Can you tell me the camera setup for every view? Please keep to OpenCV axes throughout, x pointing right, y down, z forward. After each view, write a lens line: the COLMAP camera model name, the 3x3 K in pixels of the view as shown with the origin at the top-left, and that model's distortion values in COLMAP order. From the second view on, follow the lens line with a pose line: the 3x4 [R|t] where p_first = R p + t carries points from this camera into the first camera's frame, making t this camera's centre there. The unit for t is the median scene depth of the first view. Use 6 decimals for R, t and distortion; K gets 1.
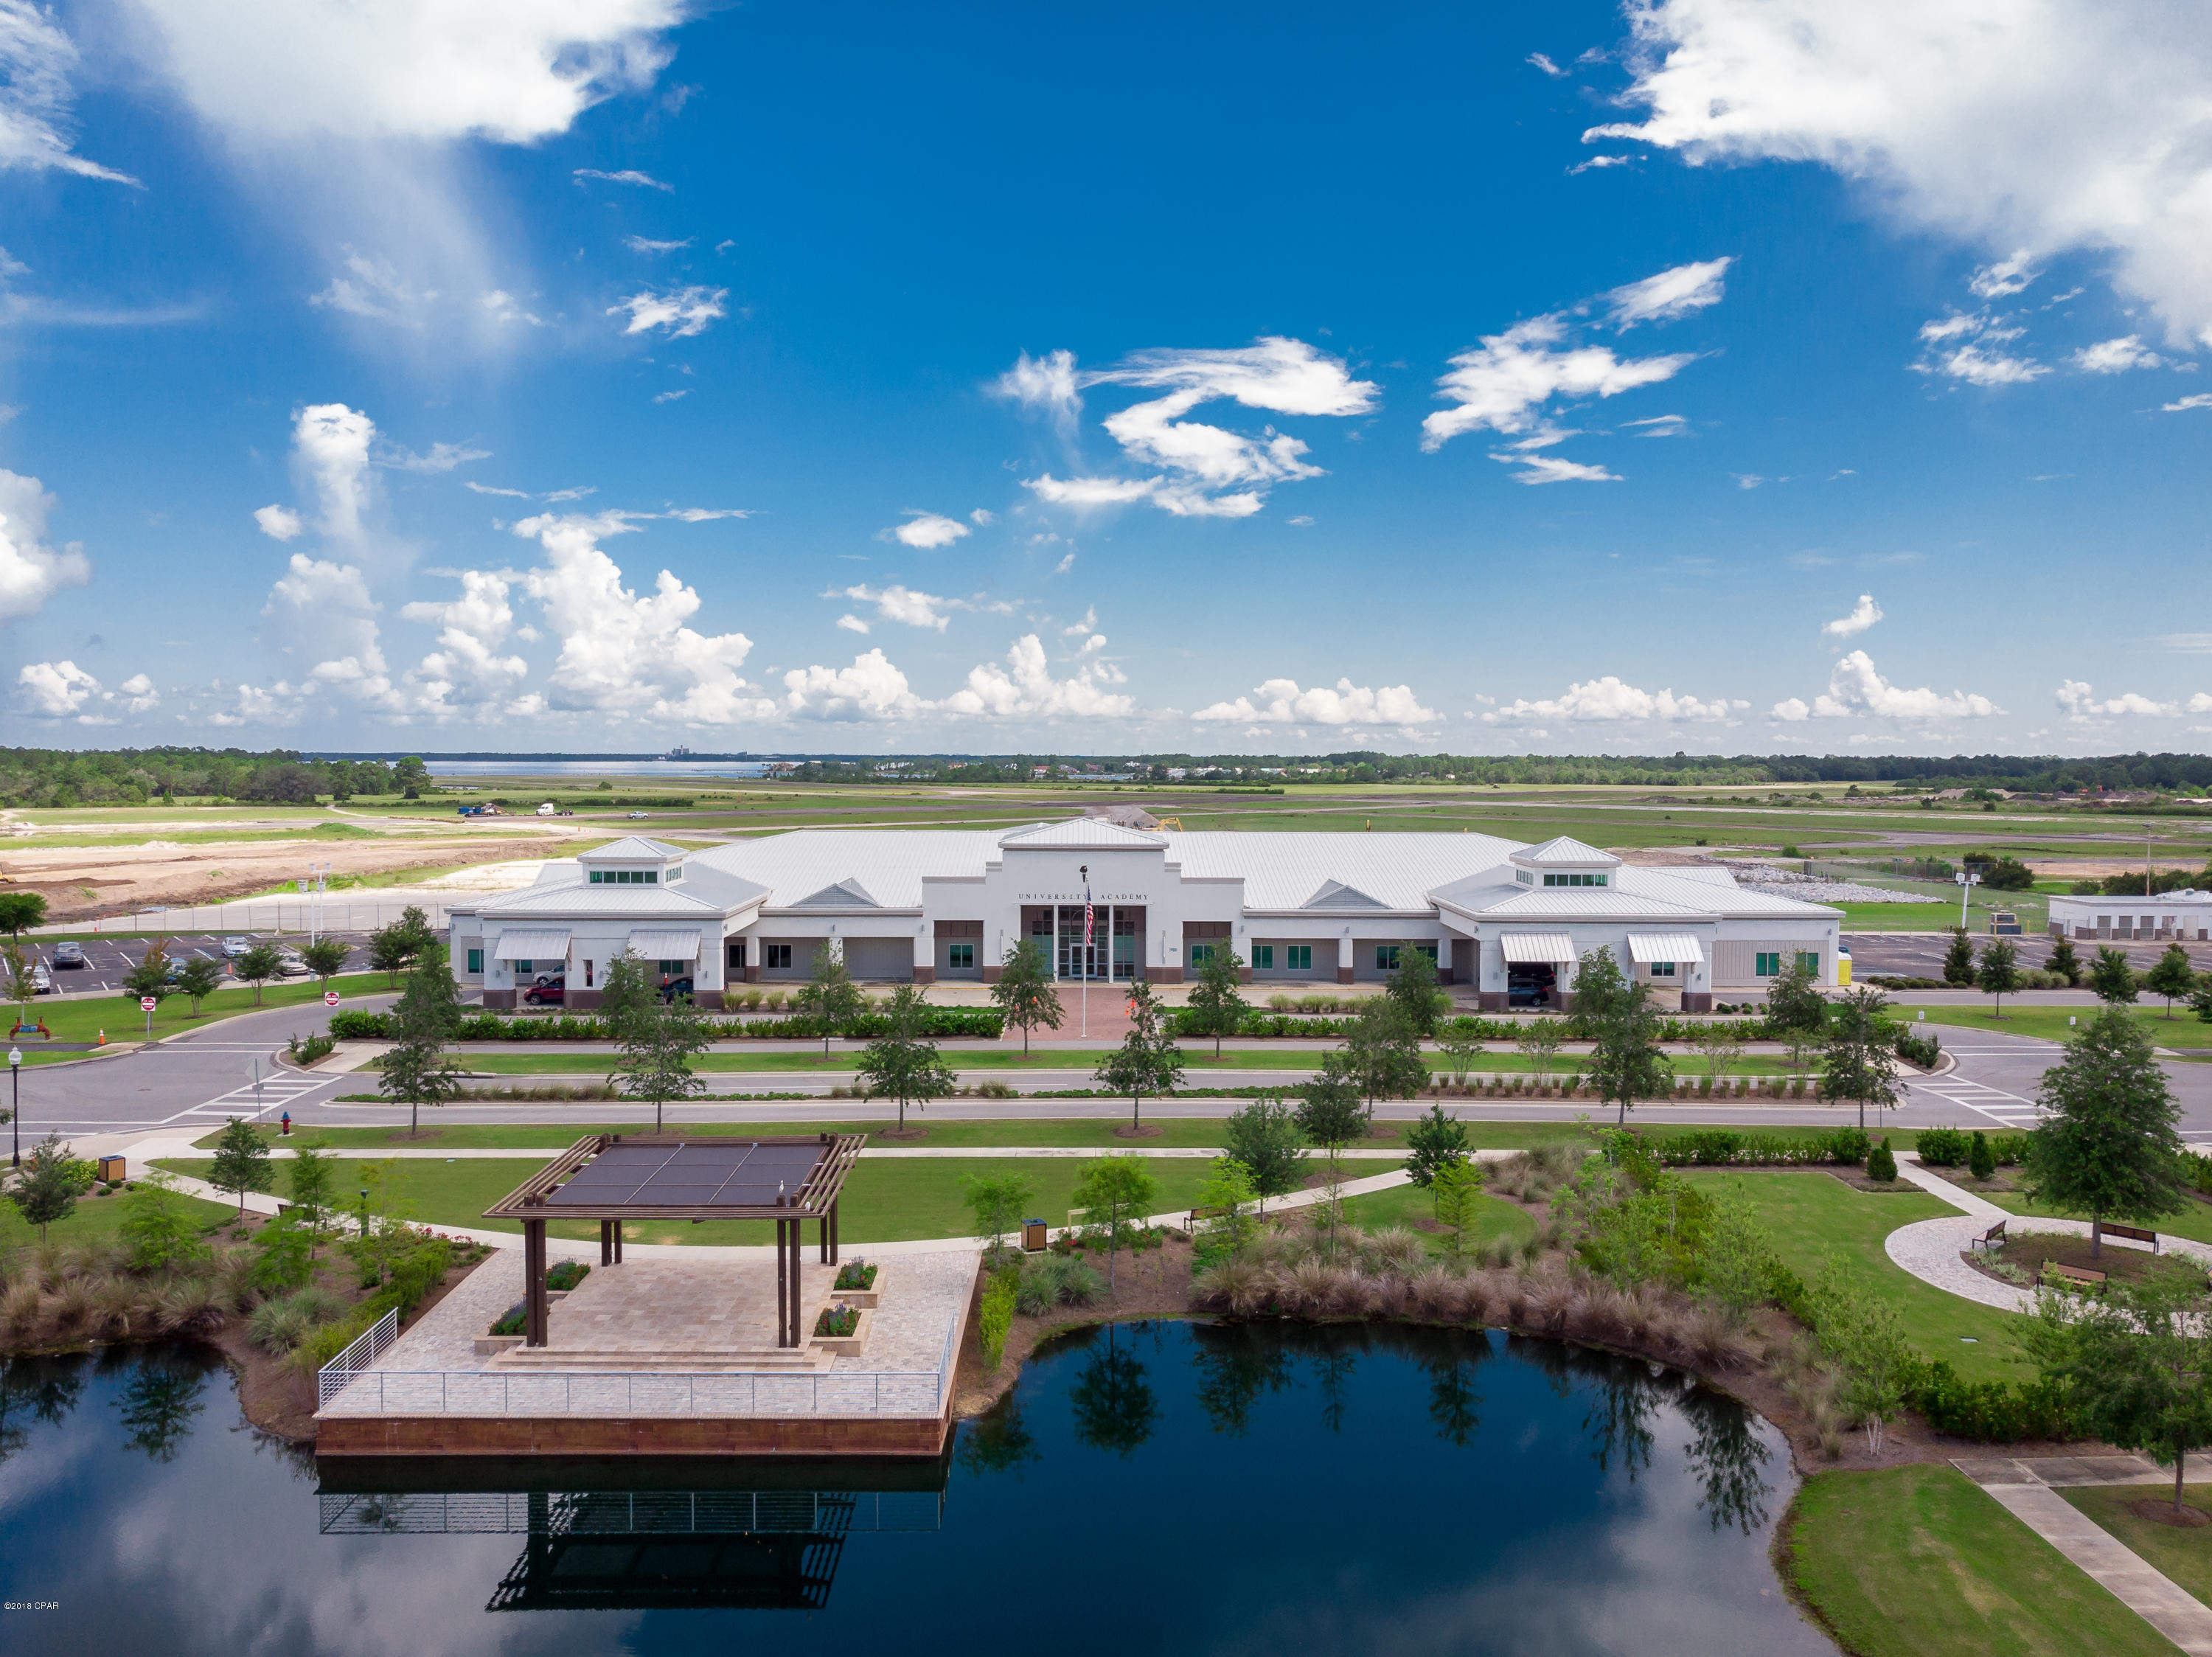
lens RADIAL K [[1617.1, 0, 1106.0], [0, 1617.1, 828.5], [0, 0, 1]] dist [0.005004, 0.001557]
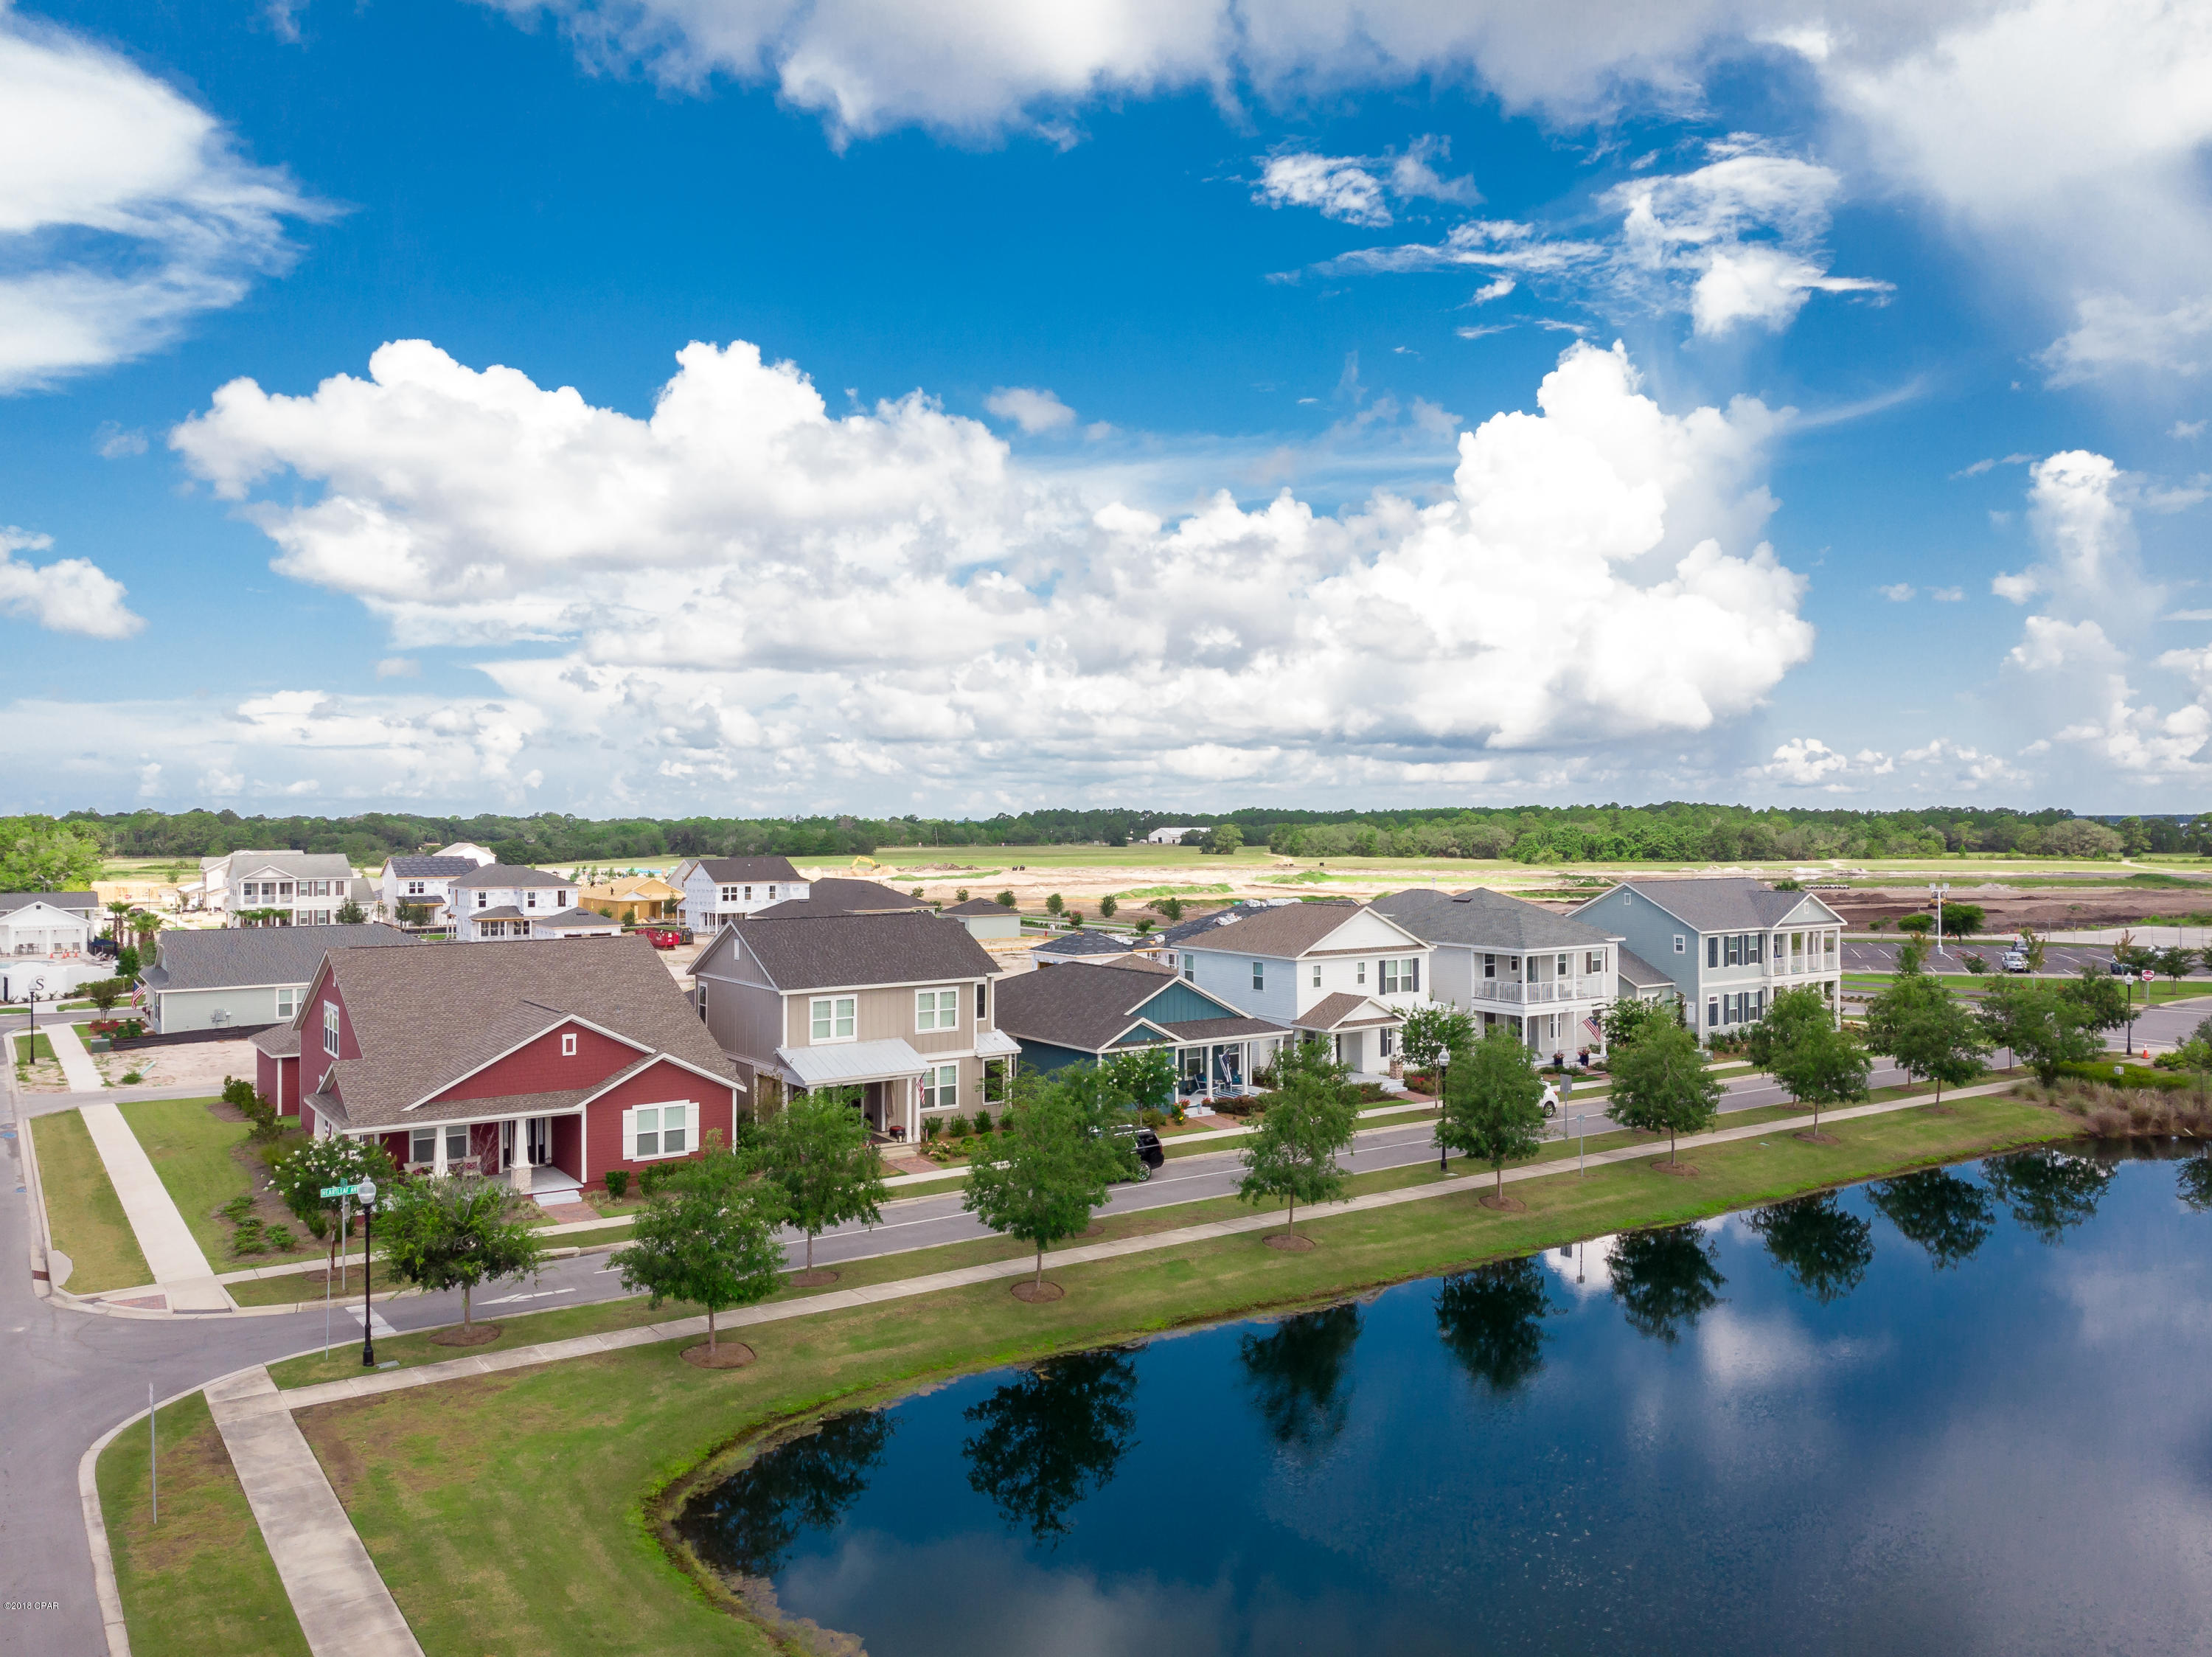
lens RADIAL K [[1655.2, 0, 1108.3], [0, 1655.2, 795.4], [0, 0, 1]] dist [-0.016429, 0.026713]
pose [[0.563639, -0.020512, -0.825767, 0.016115], [-0.029911, 0.998529, -0.045219, 0.040828], [0.825480, 0.050187, 0.562196, -0.323069]]
